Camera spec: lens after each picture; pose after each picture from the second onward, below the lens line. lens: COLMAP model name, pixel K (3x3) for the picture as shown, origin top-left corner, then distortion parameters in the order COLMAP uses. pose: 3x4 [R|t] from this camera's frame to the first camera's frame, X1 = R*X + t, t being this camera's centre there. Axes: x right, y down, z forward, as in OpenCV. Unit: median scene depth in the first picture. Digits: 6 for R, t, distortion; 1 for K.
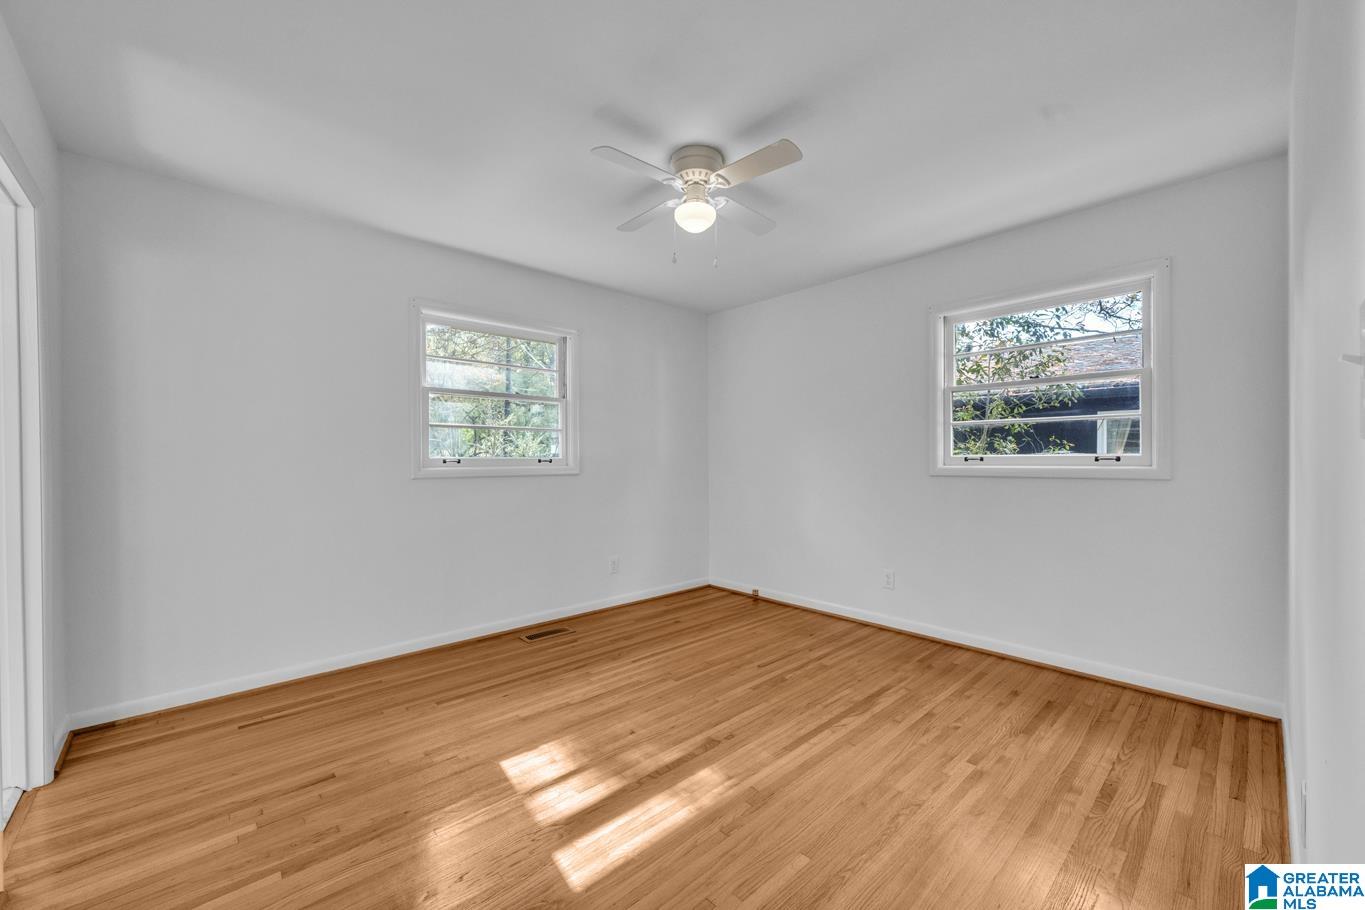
lens RADIAL K [[548.5, 0, 681.3], [0, 548.5, 459.0], [0, 0, 1]] dist [0.000894, 0.000051]
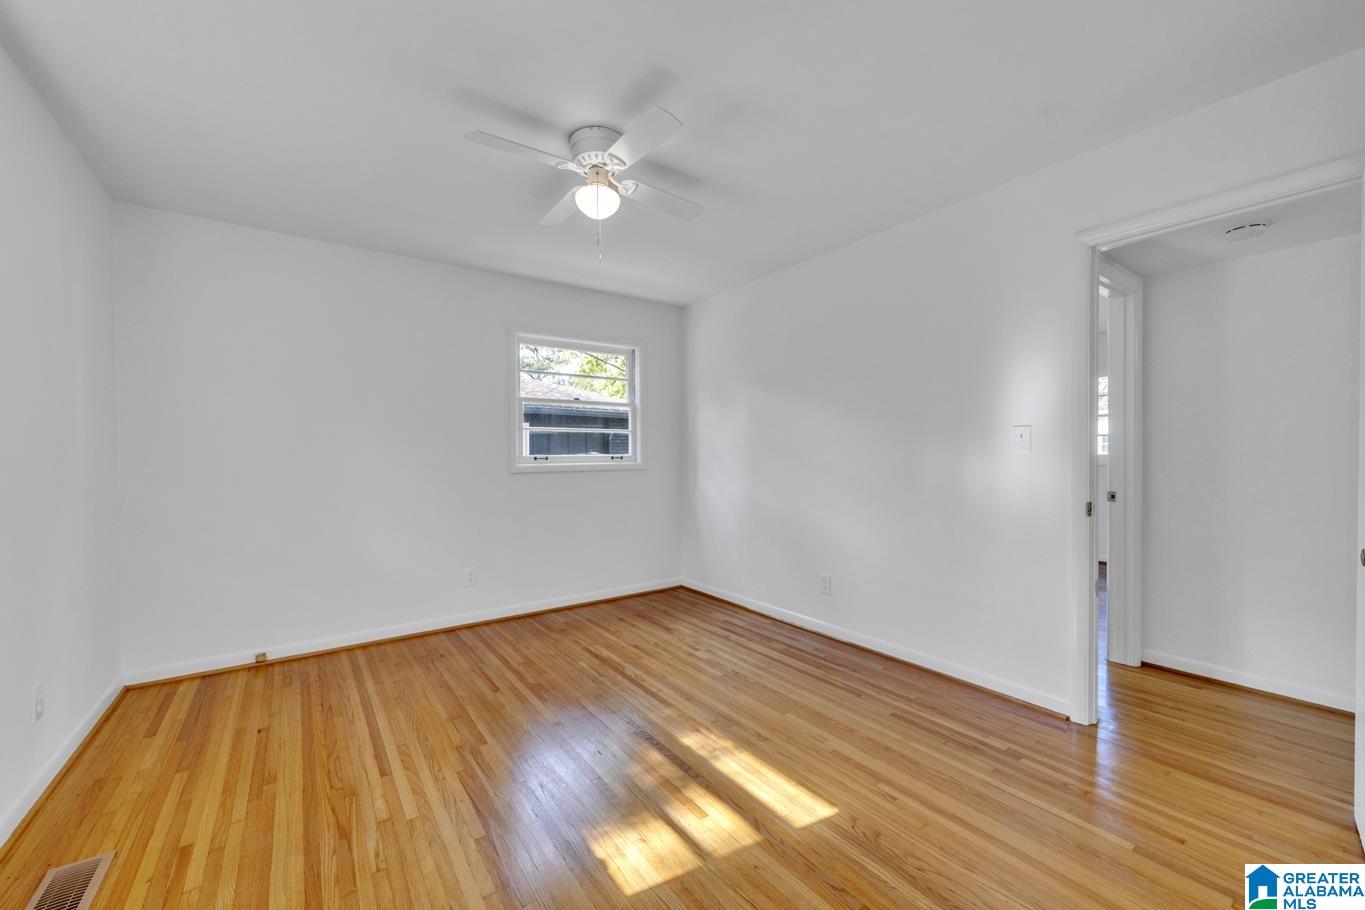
lens RADIAL K [[548.5, 0, 681.3], [0, 548.5, 459.0], [0, 0, 1]] dist [0.000894, 0.000051]
pose [[0.102203, -0.002874, 0.994759, -0.737905], [0.008937, 0.999958, 0.001971, 0.002226], [-0.994723, 0.008689, 0.102224, 0.627131]]
